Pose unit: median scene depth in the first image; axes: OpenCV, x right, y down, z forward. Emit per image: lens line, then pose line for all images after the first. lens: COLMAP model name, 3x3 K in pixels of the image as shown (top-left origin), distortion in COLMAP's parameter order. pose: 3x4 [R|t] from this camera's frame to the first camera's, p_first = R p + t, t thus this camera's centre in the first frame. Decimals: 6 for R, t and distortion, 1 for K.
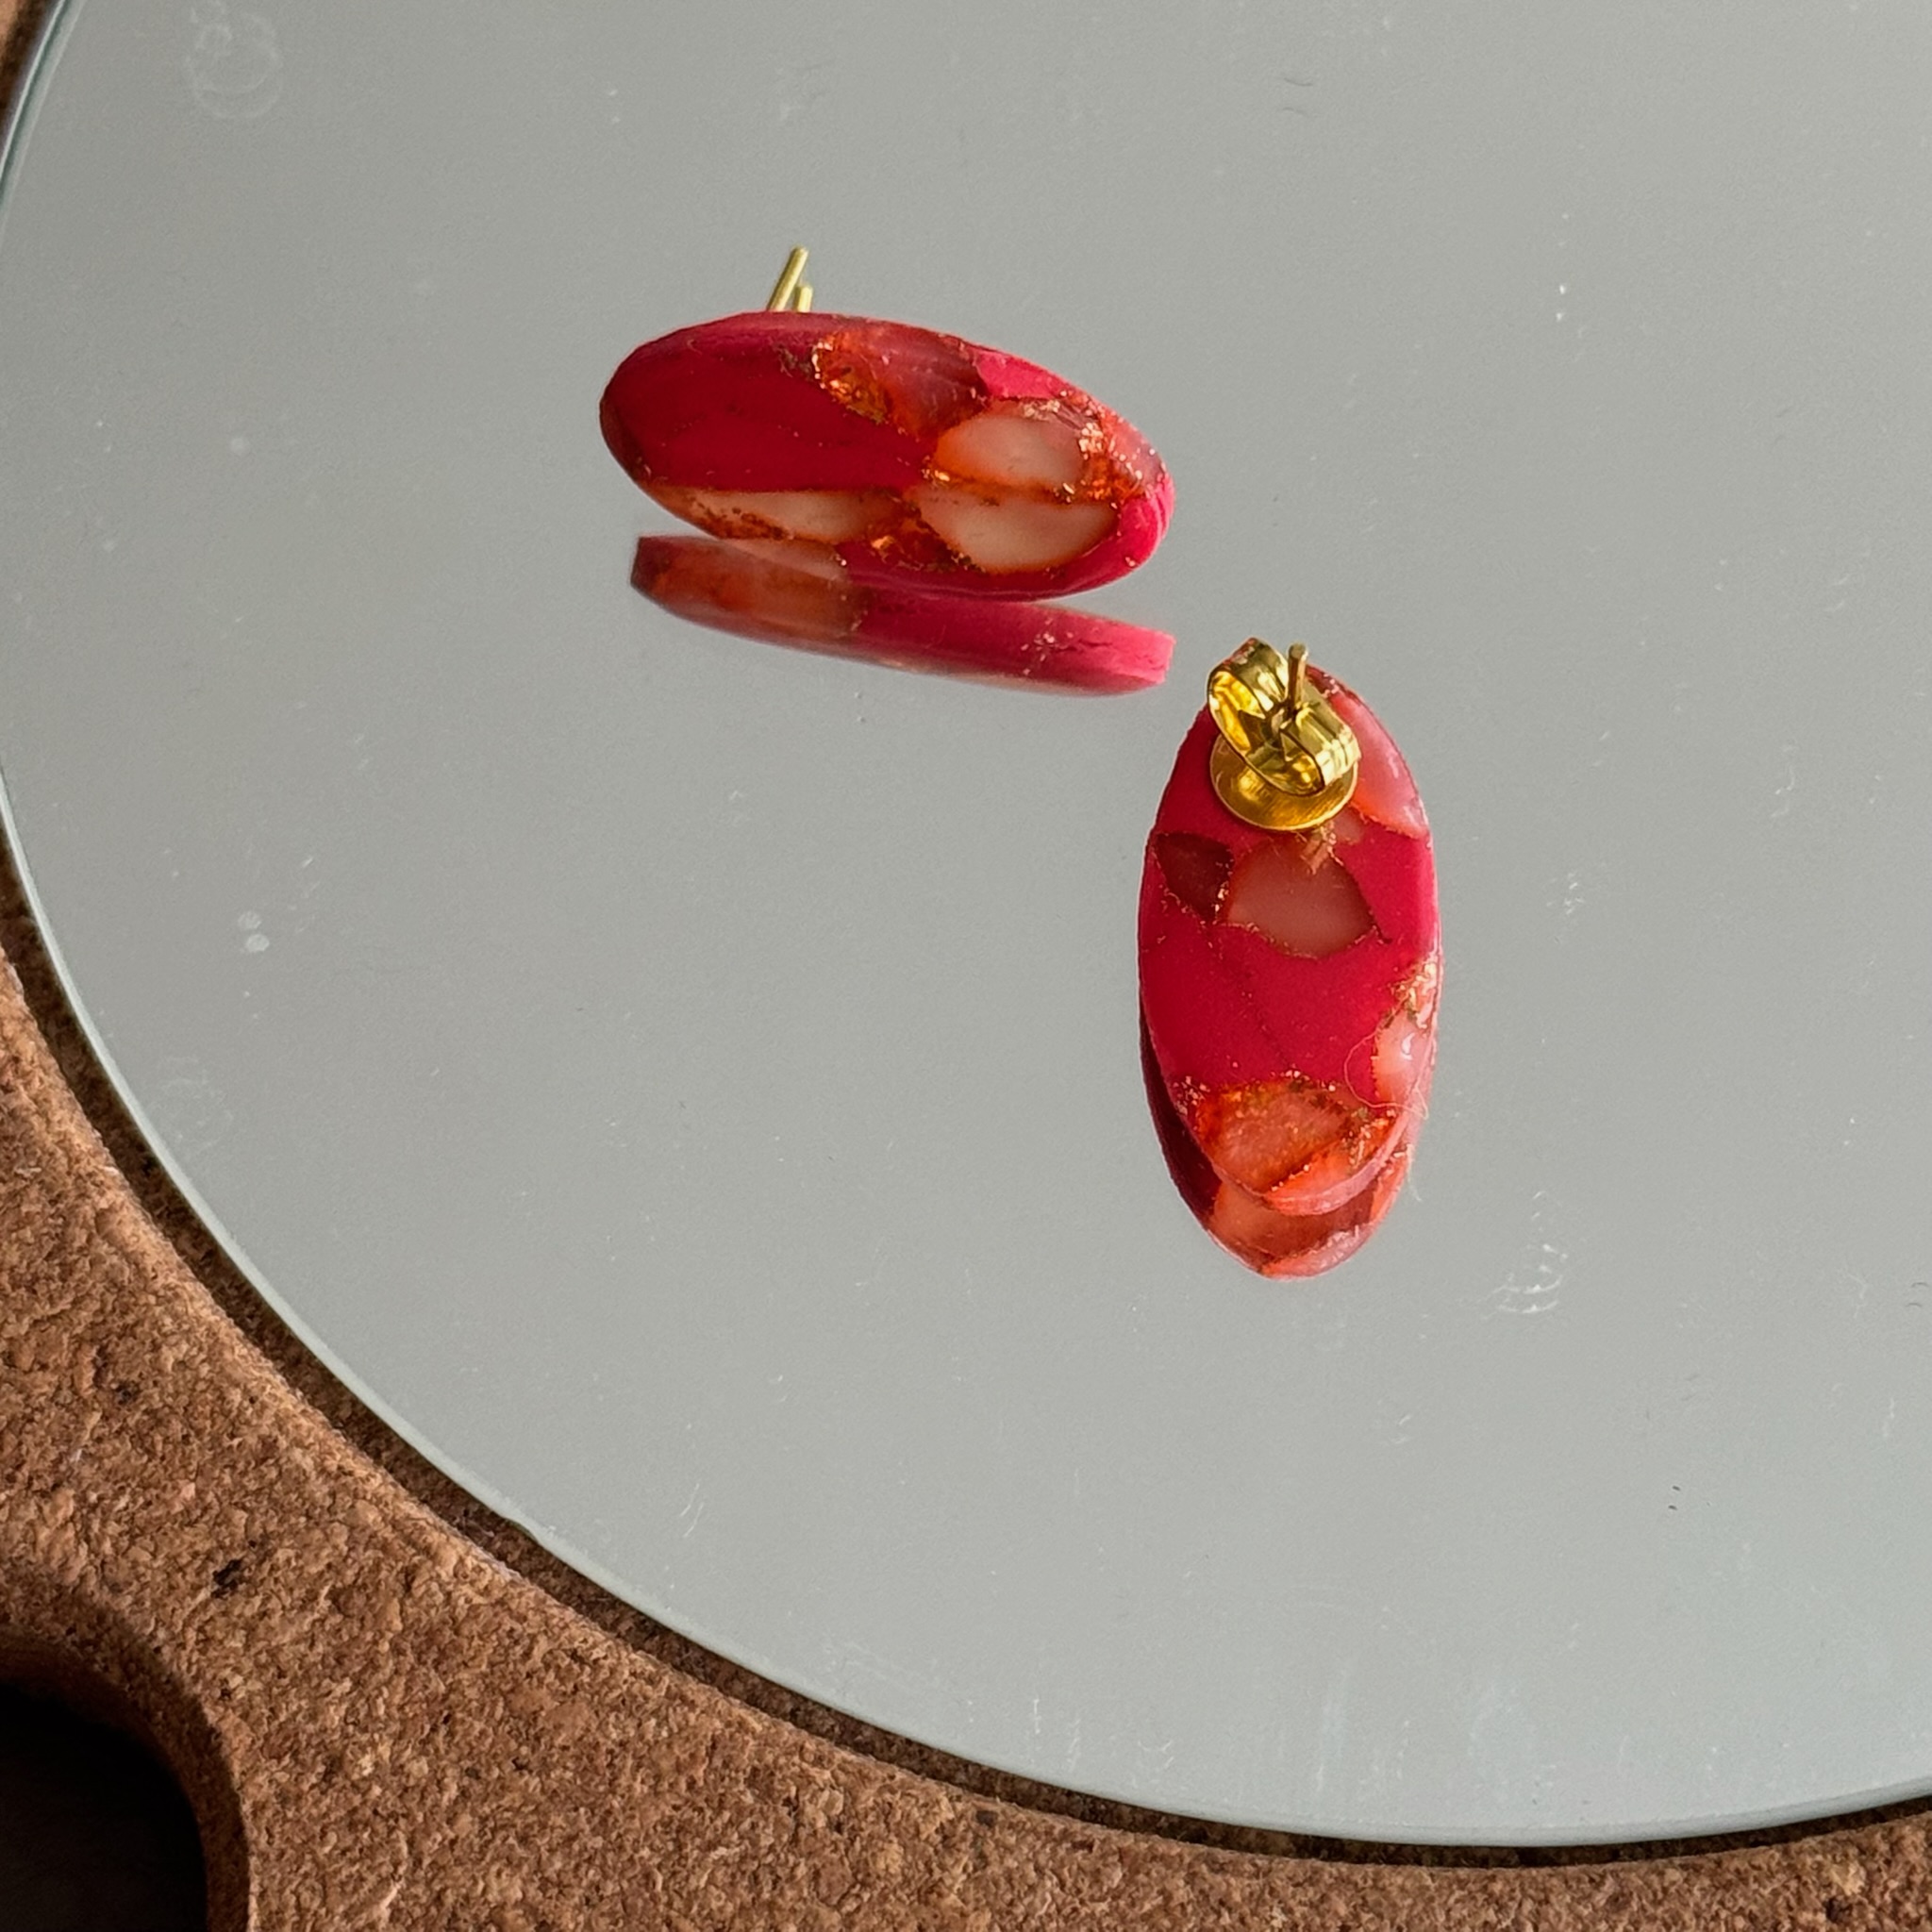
lens RADIAL K [[6028.0, 0, 983.8], [0, 6028.0, 923.5], [0, 0, 1]] dist [0.121286, 0.000000]
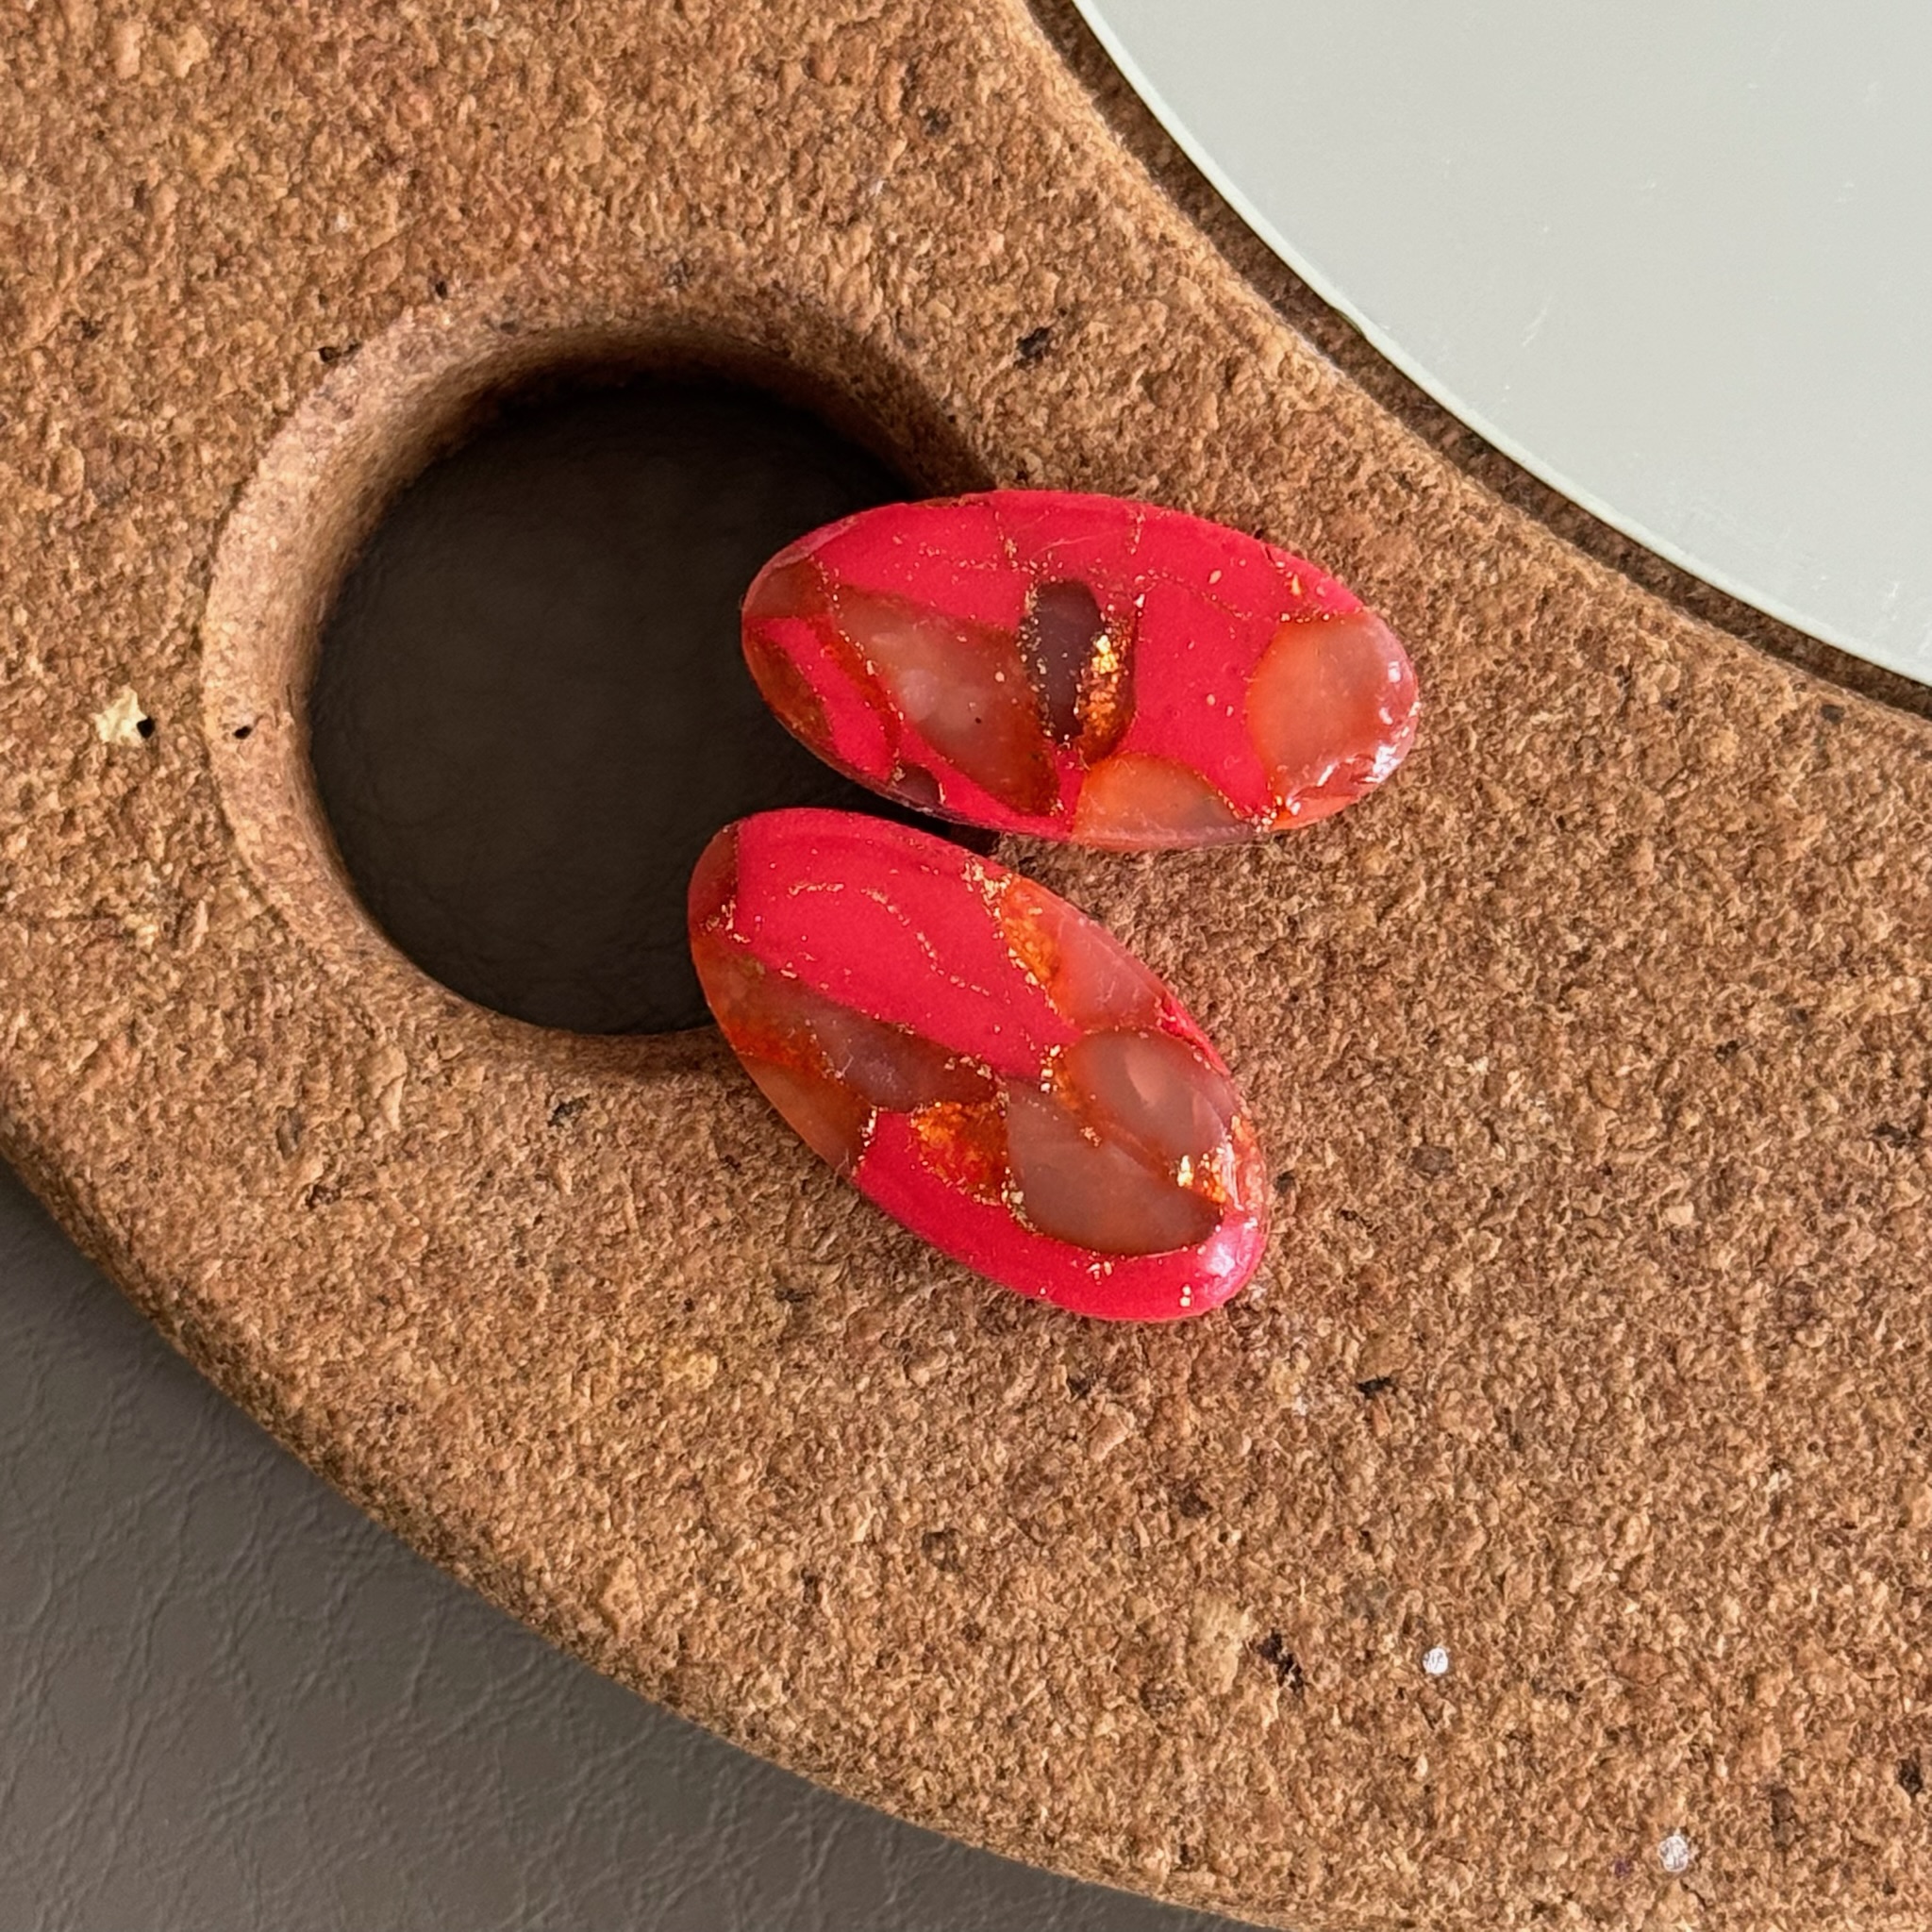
lens RADIAL K [[6028.0, 0, 966.4], [0, 6028.0, 981.1], [0, 0, 1]] dist [0.121286, 0.000000]
pose [[0.992936, 0.117666, -0.015243, -0.110243], [-0.106194, 0.938642, 0.328137, -0.100975], [0.052918, -0.324200, 0.944507, 0.105247]]
